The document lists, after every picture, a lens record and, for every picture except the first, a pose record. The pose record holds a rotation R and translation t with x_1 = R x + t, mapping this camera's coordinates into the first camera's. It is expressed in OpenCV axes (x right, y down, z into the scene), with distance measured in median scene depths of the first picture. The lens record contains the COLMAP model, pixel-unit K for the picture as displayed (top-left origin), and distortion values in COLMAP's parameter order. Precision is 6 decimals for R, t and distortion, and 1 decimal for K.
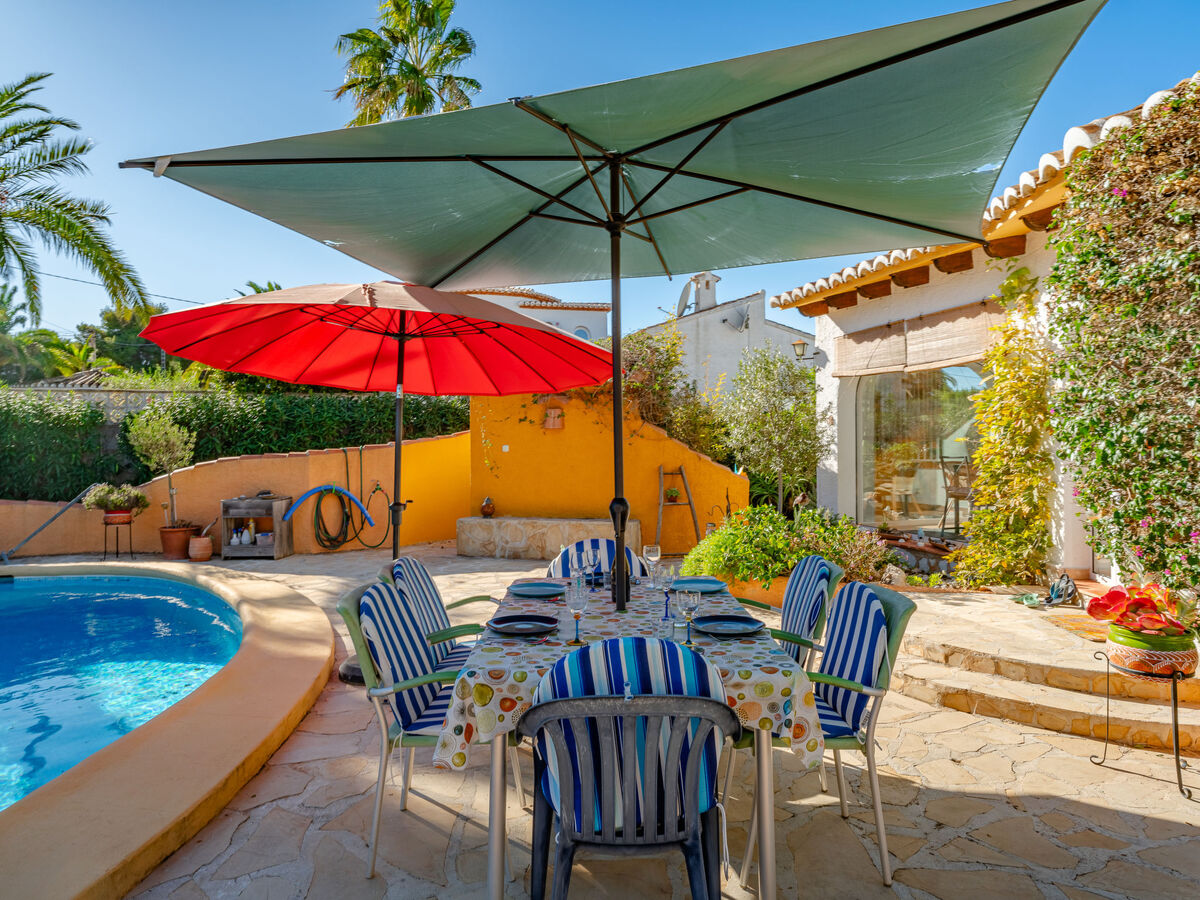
lens RADIAL K [[740.0, 0, 598.8], [0, 740.0, 435.9], [0, 0, 1]] dist [-0.003673, 0.003937]
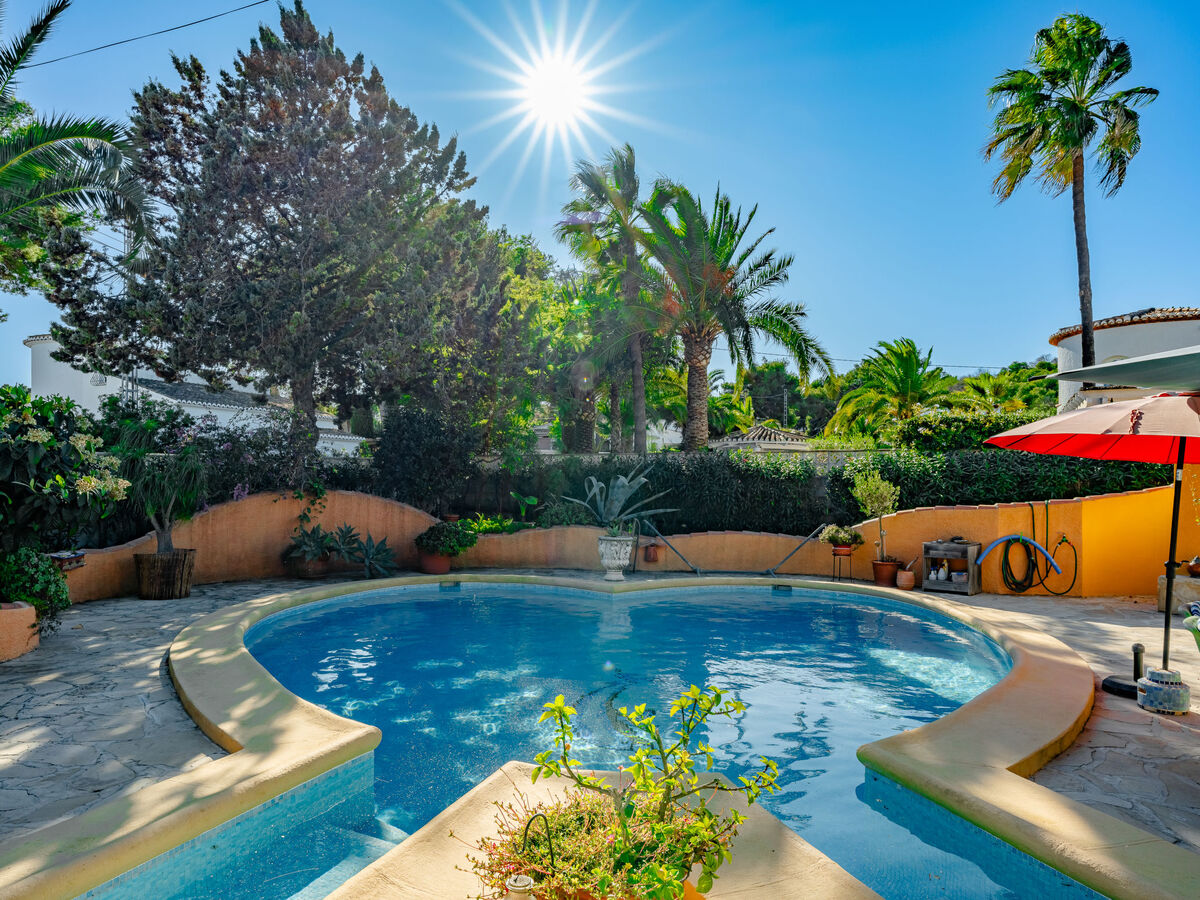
lens RADIAL K [[767.9, 0, 587.8], [0, 767.9, 480.3], [0, 0, 1]] dist [0.000288, 0.003158]
pose [[0.729798, 0.009216, -0.683600, -0.041705], [-0.002074, 0.999934, 0.011266, -0.028425], [0.683659, -0.006804, 0.729769, -0.299001]]
